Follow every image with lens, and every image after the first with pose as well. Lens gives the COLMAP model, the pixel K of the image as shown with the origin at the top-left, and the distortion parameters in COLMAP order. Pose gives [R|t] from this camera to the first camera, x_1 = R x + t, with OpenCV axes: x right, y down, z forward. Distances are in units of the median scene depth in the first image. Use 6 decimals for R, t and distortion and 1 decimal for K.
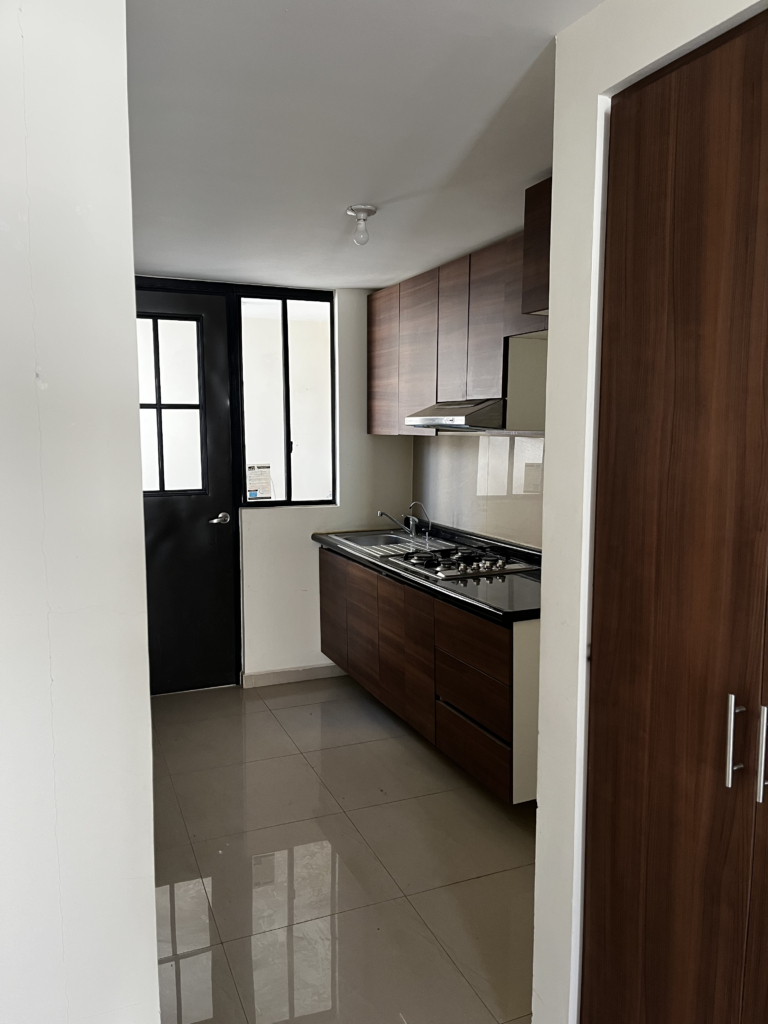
lens RADIAL K [[767.0, 0, 384.0], [0, 767.0, 512.0], [0, 0, 1]] dist [0.003472, 0.000249]
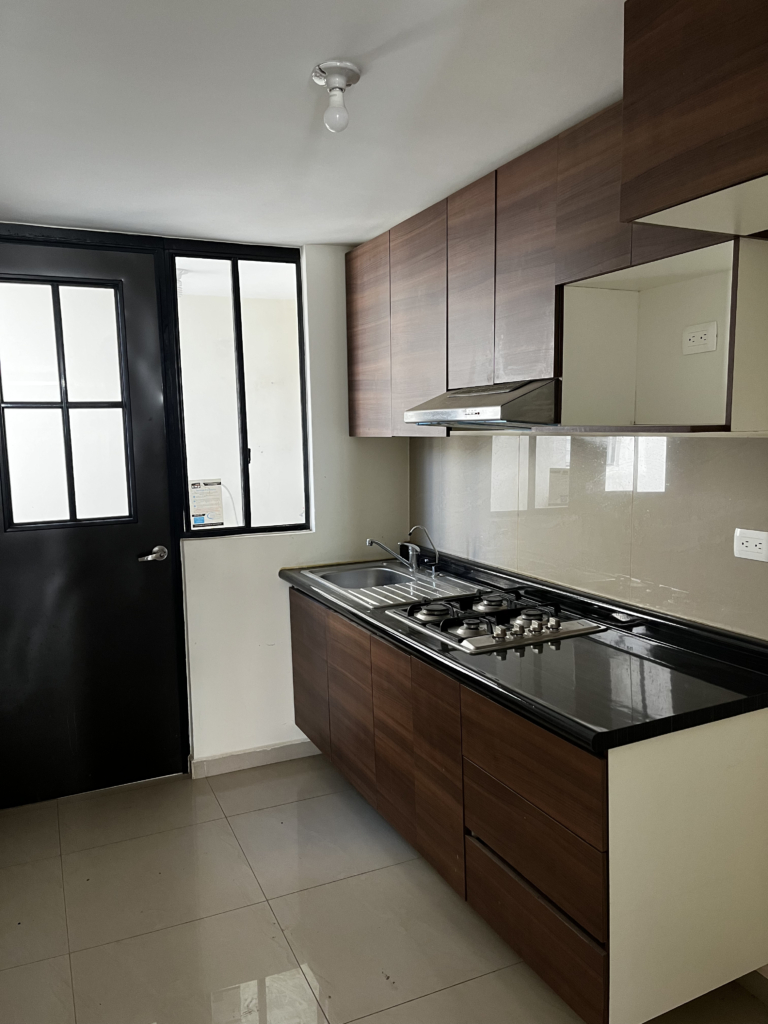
lens RADIAL K [[777.6, 0, 384.0], [0, 777.6, 512.0], [0, 0, 1]] dist [-0.003007, 0.000830]
pose [[0.999340, -0.024232, 0.027045, -0.010702], [0.024333, 0.999698, -0.003398, -0.025077], [-0.026954, 0.004054, 0.999628, 0.245540]]
